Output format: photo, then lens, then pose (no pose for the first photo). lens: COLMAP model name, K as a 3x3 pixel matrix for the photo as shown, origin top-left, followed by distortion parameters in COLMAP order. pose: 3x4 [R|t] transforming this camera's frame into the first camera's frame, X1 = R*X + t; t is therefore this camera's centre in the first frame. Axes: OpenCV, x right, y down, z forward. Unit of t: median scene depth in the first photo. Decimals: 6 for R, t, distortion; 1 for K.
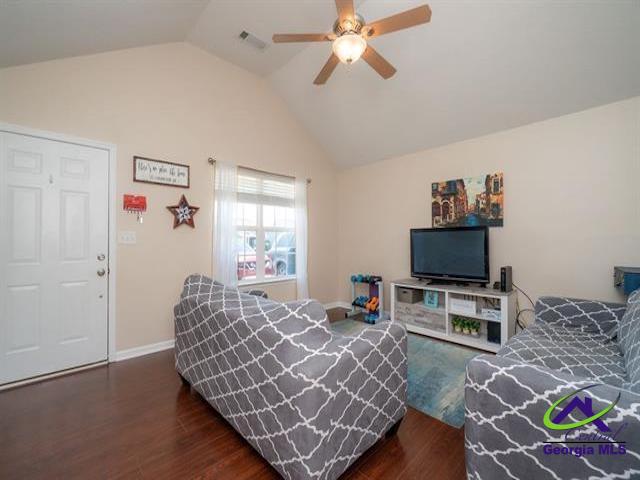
lens RADIAL K [[276.8, 0, 320.0], [0, 276.8, 240.0], [0, 0, 1]] dist [0.000305, 0.000222]
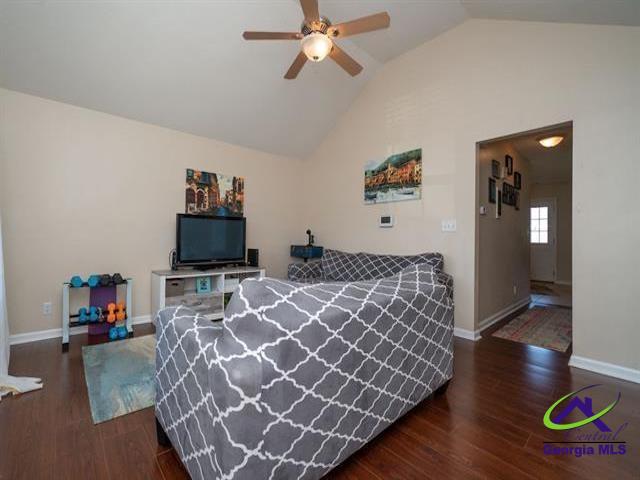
lens RADIAL K [[280.0, 0, 320.0], [0, 280.0, 240.0], [0, 0, 1]] dist [-0.000766, -0.000031]
pose [[0.025632, 0.002508, 0.999668, -0.609897], [-0.010876, 0.999938, -0.002230, 0.046304], [-0.999612, -0.010815, 0.025657, 0.546644]]
